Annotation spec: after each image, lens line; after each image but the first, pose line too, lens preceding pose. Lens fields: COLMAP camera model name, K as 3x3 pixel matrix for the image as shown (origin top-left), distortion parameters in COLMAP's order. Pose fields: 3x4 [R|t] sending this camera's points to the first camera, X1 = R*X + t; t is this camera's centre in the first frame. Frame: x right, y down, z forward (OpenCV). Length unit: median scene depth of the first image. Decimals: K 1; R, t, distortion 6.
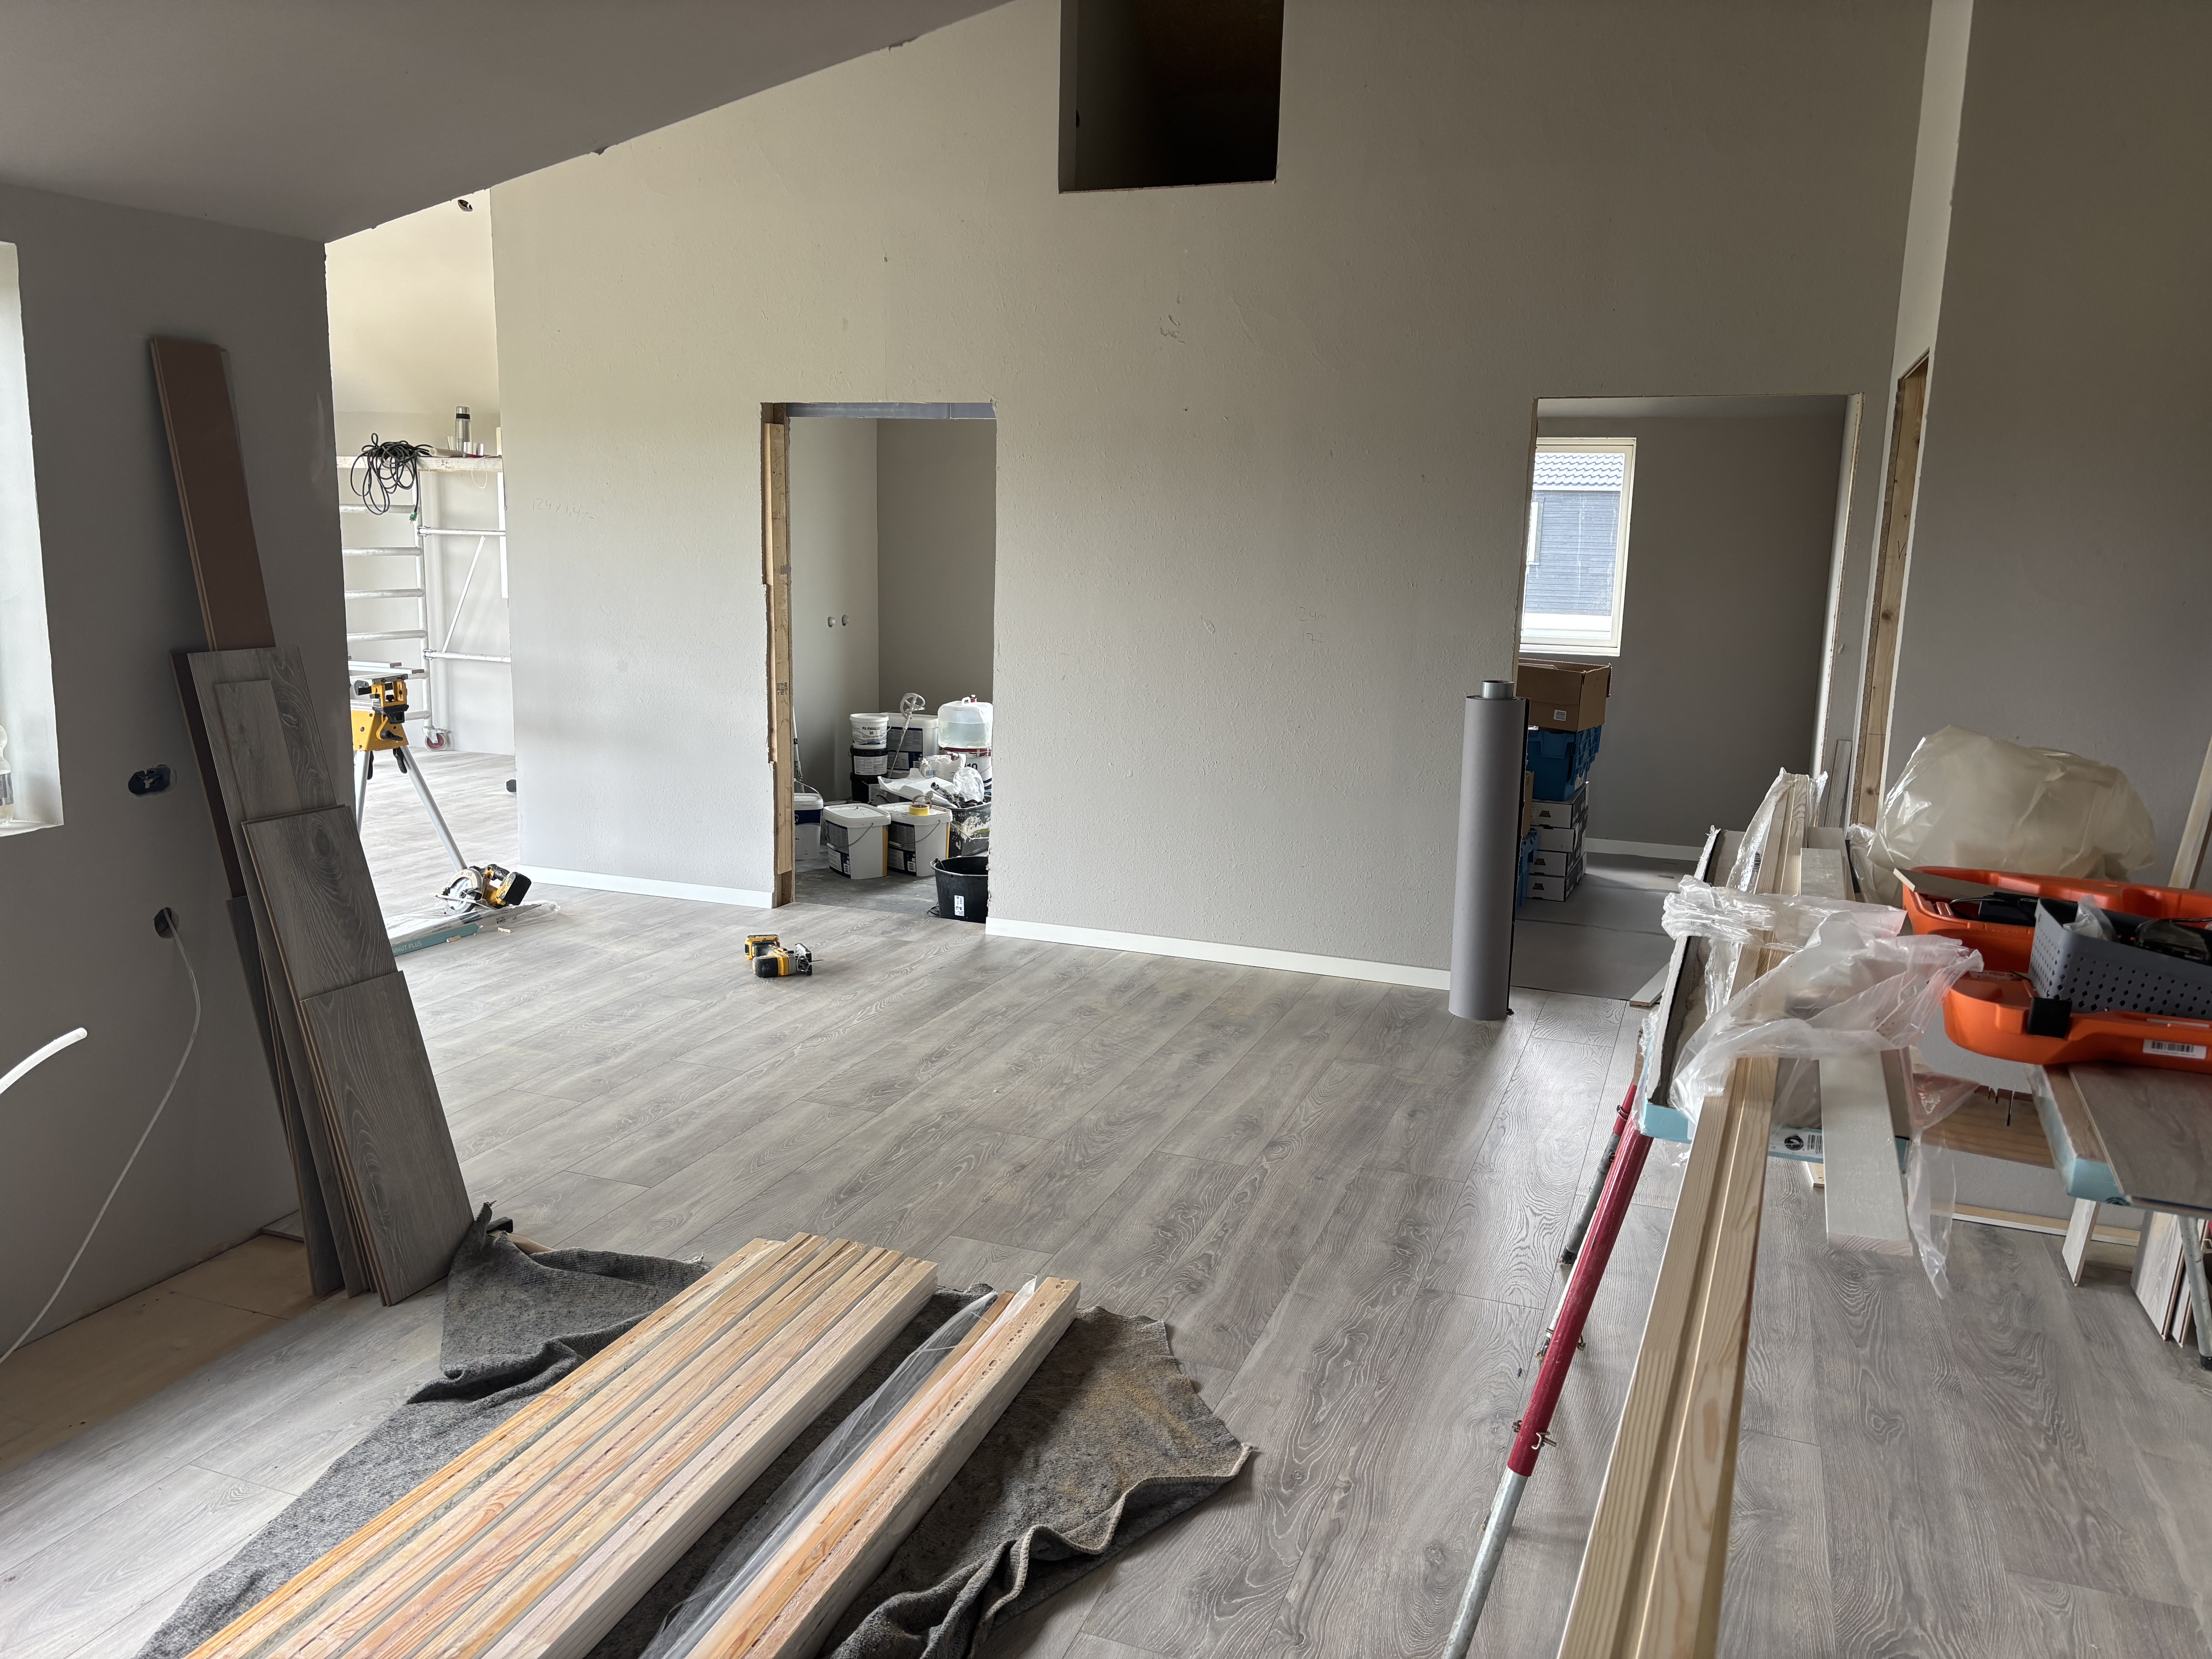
lens RADIAL K [[1662.9, 0, 1105.2], [0, 1662.9, 832.8], [0, 0, 1]] dist [0.010556, -0.009597]
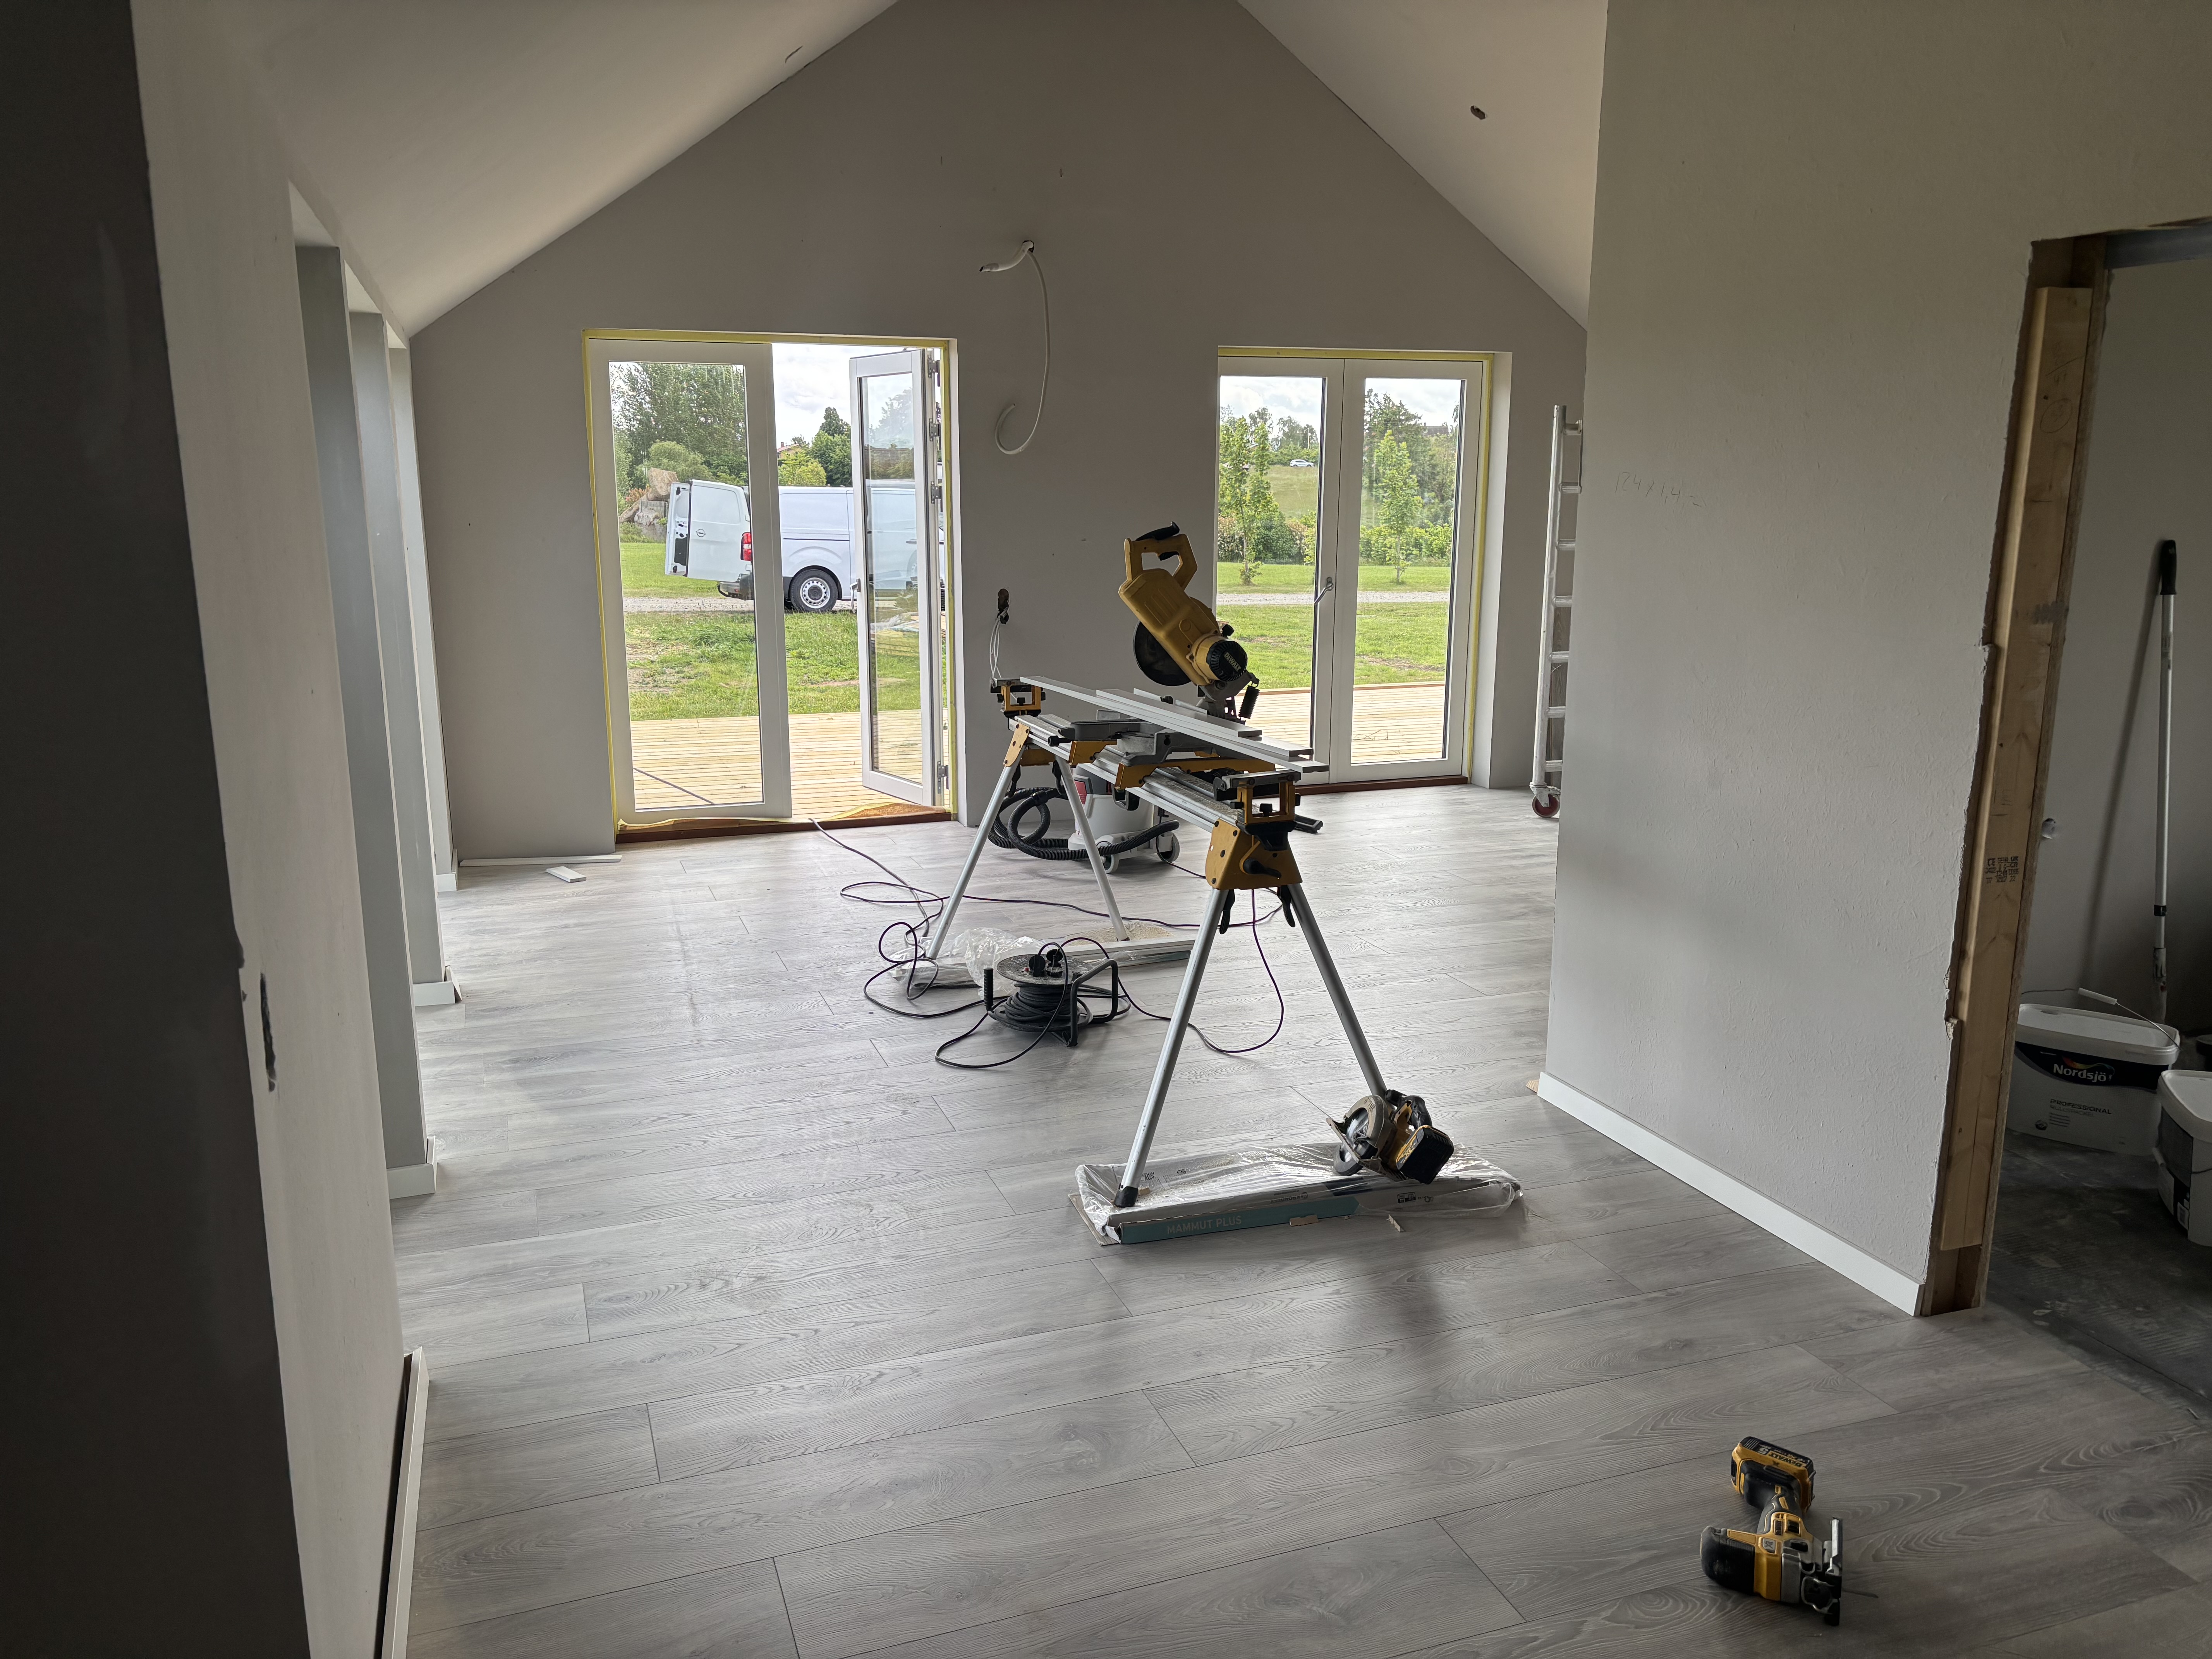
lens RADIAL K [[1662.9, 0, 1102.1], [0, 1662.9, 827.3], [0, 0, 1]] dist [0.010556, -0.009597]
pose [[0.649700, 0.136216, -0.747887, -0.012657], [-0.127627, 0.989396, 0.069333, -0.099735], [0.749401, 0.050405, 0.660195, 0.513516]]
